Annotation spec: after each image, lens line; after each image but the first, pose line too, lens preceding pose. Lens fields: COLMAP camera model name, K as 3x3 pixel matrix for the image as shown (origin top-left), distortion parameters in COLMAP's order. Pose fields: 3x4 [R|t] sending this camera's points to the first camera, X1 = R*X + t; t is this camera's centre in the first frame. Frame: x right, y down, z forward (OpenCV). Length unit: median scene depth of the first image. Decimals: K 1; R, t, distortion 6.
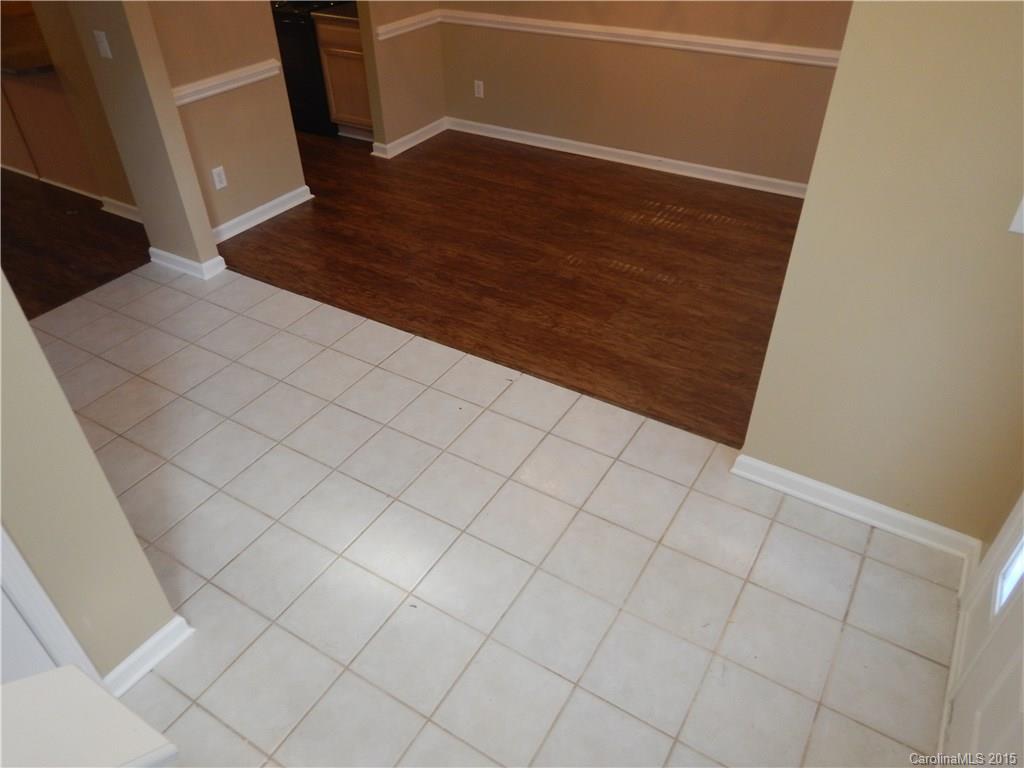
lens RADIAL K [[727.4, 0, 514.1], [0, 727.4, 365.4], [0, 0, 1]] dist [0.027025, -0.001569]
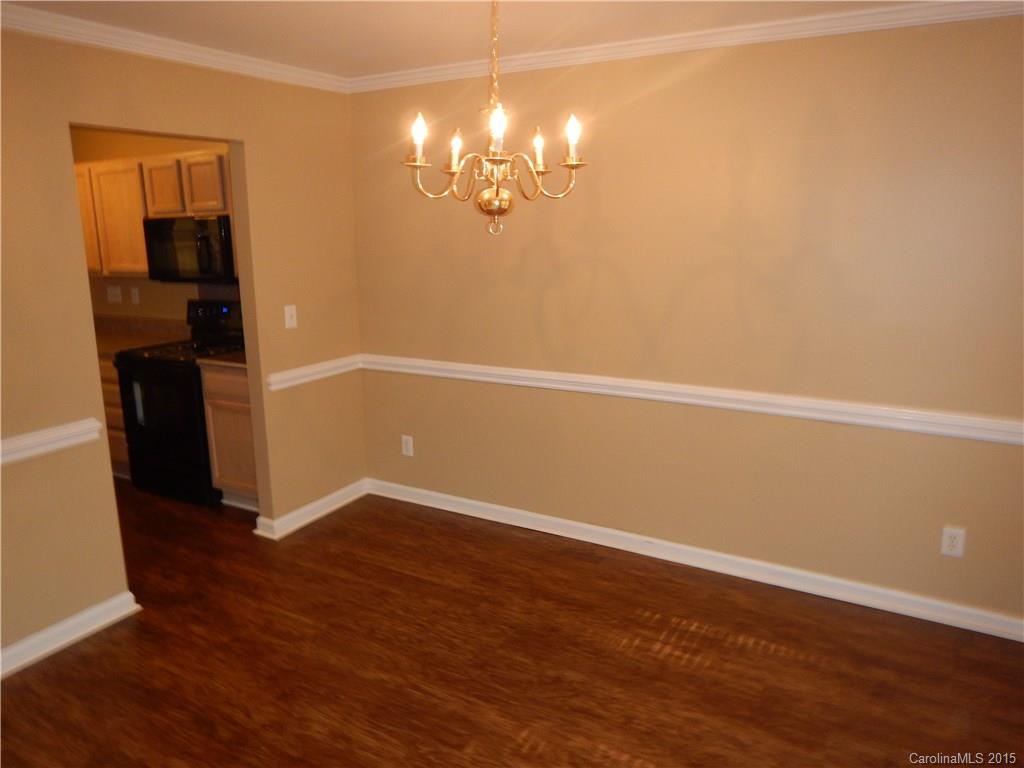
lens RADIAL K [[727.4, 0, 514.1], [0, 727.4, 365.4], [0, 0, 1]] dist [0.027025, -0.001569]
pose [[0.999370, -0.005071, 0.035118, 0.044120], [0.019505, 0.905291, -0.424345, -0.144683], [-0.029640, 0.424763, 0.904819, 0.301675]]
